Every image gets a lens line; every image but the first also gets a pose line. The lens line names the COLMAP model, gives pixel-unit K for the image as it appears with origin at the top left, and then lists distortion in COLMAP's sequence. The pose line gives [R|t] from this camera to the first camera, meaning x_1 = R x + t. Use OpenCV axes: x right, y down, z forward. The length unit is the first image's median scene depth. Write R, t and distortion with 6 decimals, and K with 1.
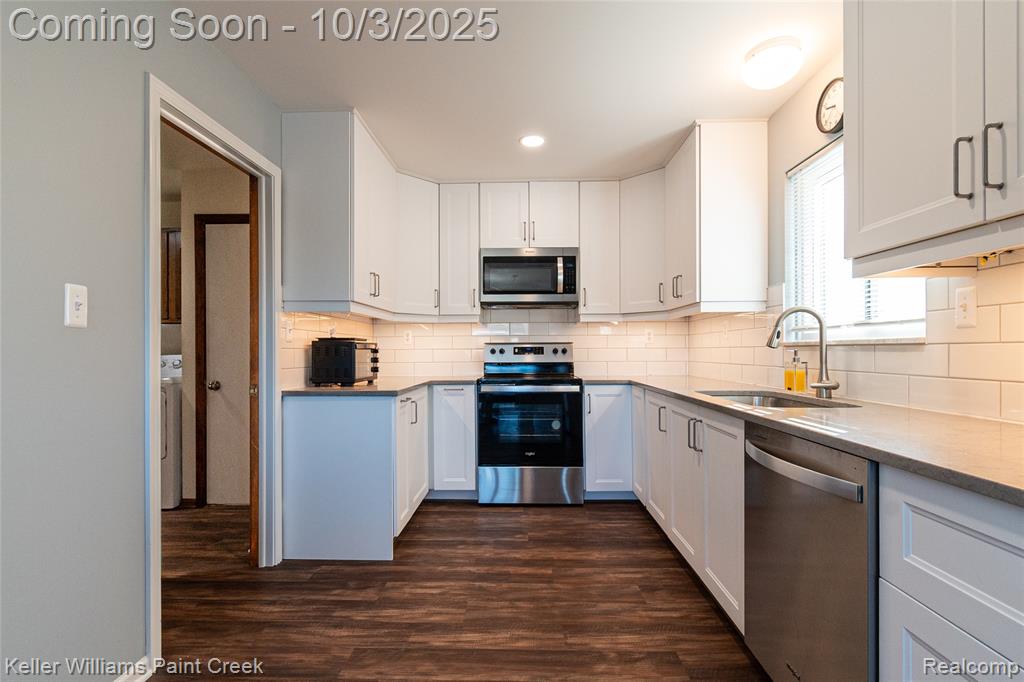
lens RADIAL K [[475.8, 0, 508.0], [0, 475.8, 351.4], [0, 0, 1]] dist [0.003160, 0.000428]
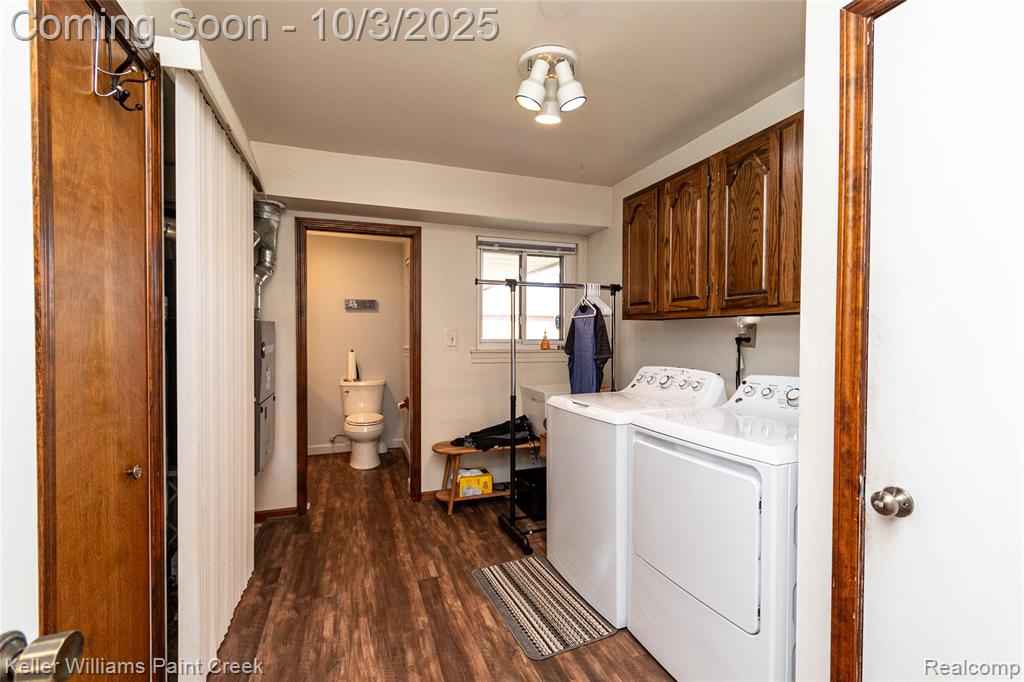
lens RADIAL K [[454.6, 0, 512.1], [0, 454.6, 344.8], [0, 0, 1]] dist [0.002223, 0.000107]
pose [[0.365313, 0.021642, -0.930633, -0.666119], [-0.009059, 0.999765, 0.019694, -0.062262], [0.930841, 0.001236, 0.365423, 1.015695]]
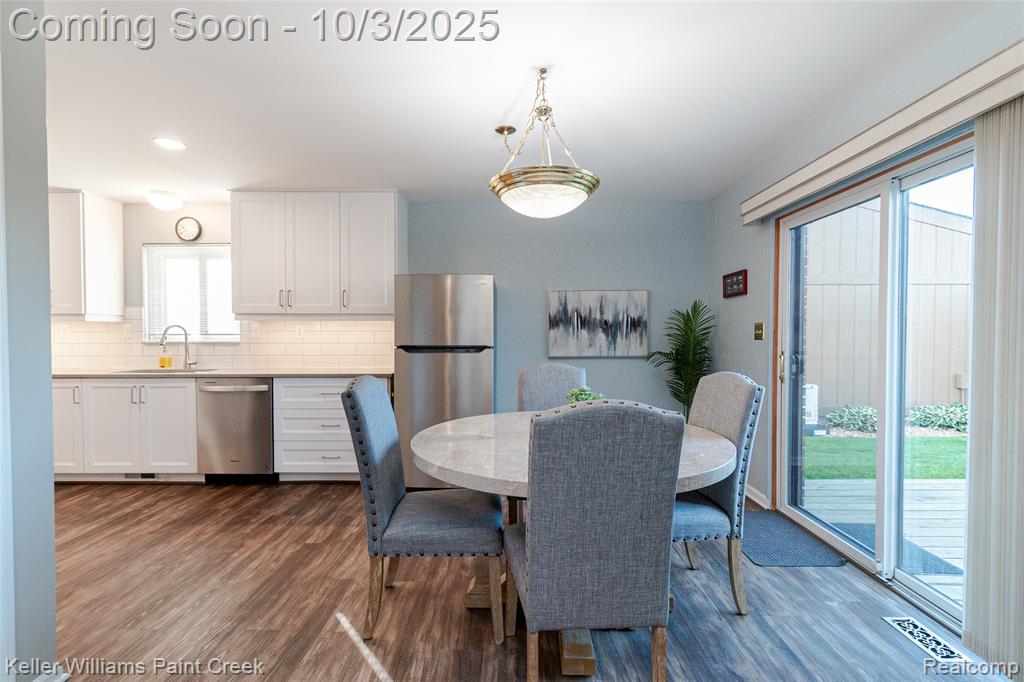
lens RADIAL K [[470.5, 0, 516.3], [0, 470.5, 344.7], [0, 0, 1]] dist [0.001645, 0.000028]
pose [[-0.021122, -0.018175, 0.999612, -1.372055], [0.005068, 0.999820, 0.018286, -0.036849], [-0.999764, 0.005452, -0.021026, -0.378501]]
